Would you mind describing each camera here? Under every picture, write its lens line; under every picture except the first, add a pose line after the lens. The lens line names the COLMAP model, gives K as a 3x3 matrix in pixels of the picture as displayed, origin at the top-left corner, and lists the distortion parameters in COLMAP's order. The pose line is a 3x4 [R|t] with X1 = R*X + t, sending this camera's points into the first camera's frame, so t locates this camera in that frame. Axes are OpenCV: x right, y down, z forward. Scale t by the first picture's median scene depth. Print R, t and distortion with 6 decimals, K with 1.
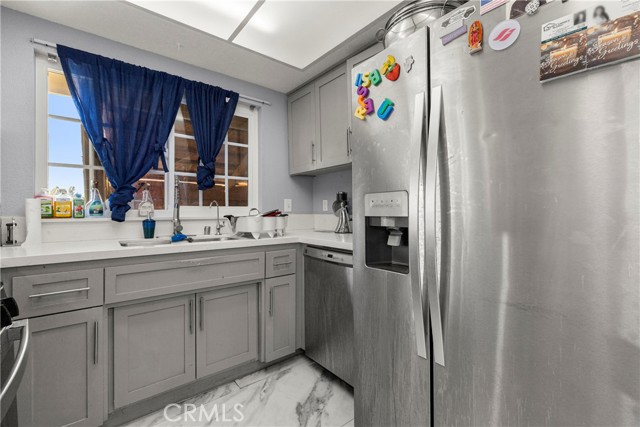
lens RADIAL K [[269.8, 0, 317.3], [0, 269.8, 212.3], [0, 0, 1]] dist [0.001739, -0.000691]
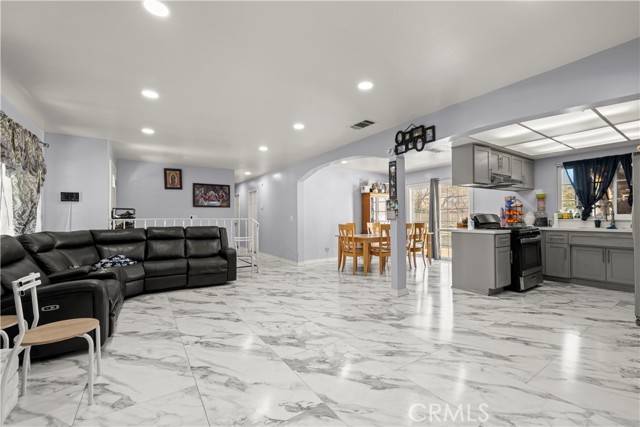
lens RADIAL K [[269.8, 0, 320.4], [0, 269.8, 212.6], [0, 0, 1]] dist [0.001739, -0.000691]
pose [[-0.092236, -0.013960, -0.995639, 2.106401], [-0.000297, 0.999902, -0.013993, -0.005654], [0.995737, -0.000995, -0.092231, -1.317701]]
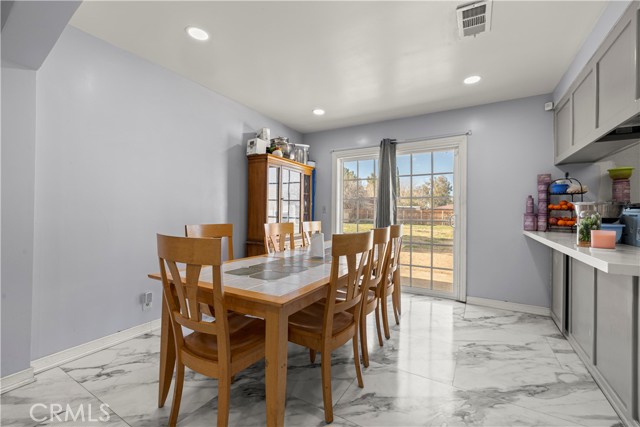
lens RADIAL K [[269.8, 0, 321.7], [0, 269.8, 211.4], [0, 0, 1]] dist [0.001739, -0.000691]
pose [[0.346727, 0.009151, -0.937921, -0.165650], [-0.021174, 0.999774, 0.001927, 0.008591], [0.937727, 0.019191, 0.346842, -1.227439]]
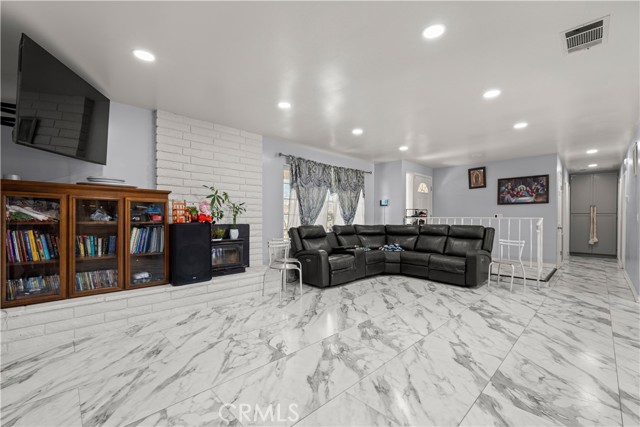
lens RADIAL K [[269.8, 0, 319.9], [0, 269.8, 221.0], [0, 0, 1]] dist [0.001739, -0.000691]
pose [[-0.995894, 0.005503, -0.090362, 1.146131], [0.003652, 0.999780, 0.020633, -0.008812], [0.090456, 0.020219, -0.995695, -0.173960]]
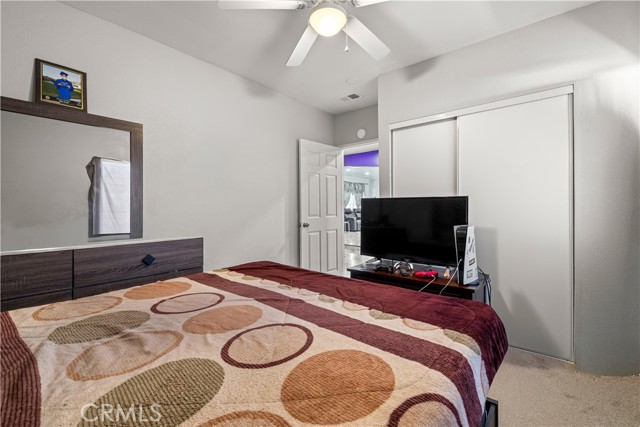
lens RADIAL K [[269.8, 0, 320.2], [0, 269.8, 209.4], [0, 0, 1]] dist [0.001739, -0.000691]
pose [[-0.982362, 0.009392, -0.186751, 2.864440], [0.006682, 0.999863, 0.015137, 0.014439], [0.186868, 0.013622, -0.982291, 3.481307]]
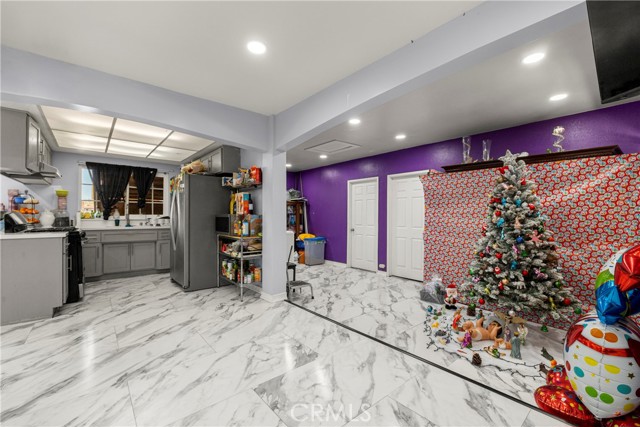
lens RADIAL K [[269.8, 0, 322.8], [0, 269.8, 215.6], [0, 0, 1]] dist [0.001739, -0.000691]
pose [[0.999642, 0.006298, 0.026023, 1.472514], [-0.006102, 0.999952, -0.007610, -0.004647], [-0.026070, 0.007449, 0.999632, -1.904265]]
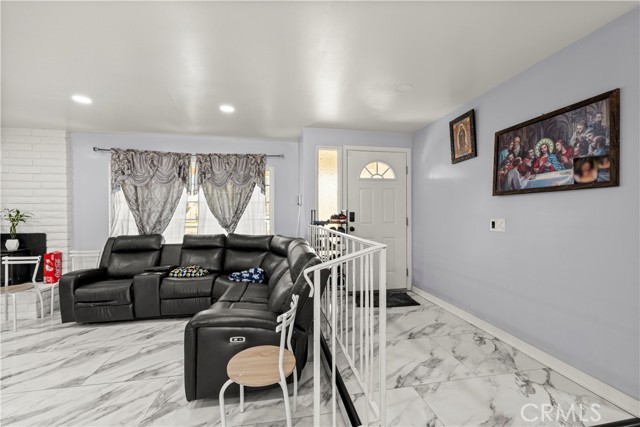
lens RADIAL K [[269.8, 0, 319.9], [0, 269.8, 215.4], [0, 0, 1]] dist [0.001739, -0.000691]
pose [[-0.879498, 0.007534, 0.475843, -1.296230], [0.013764, 0.999859, 0.009609, -0.063968], [-0.475704, 0.015001, -0.879478, -1.750034]]
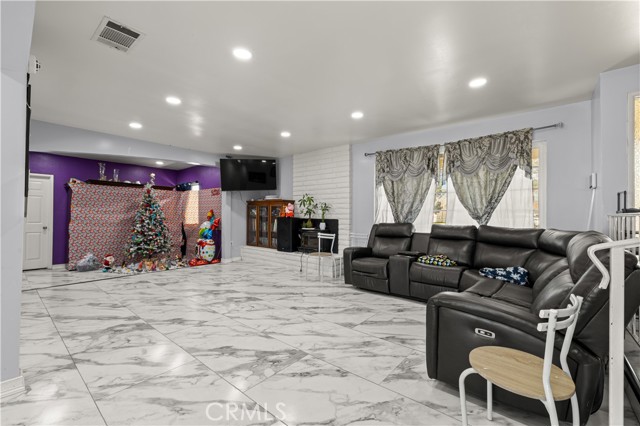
lens RADIAL K [[269.8, 0, 319.4], [0, 269.8, 212.8], [0, 0, 1]] dist [0.001739, -0.000691]
pose [[-0.197407, 0.011724, 0.980252, -1.294730], [0.004702, 0.999928, -0.011013, 0.023395], [-0.980310, 0.002435, -0.197448, -1.789692]]
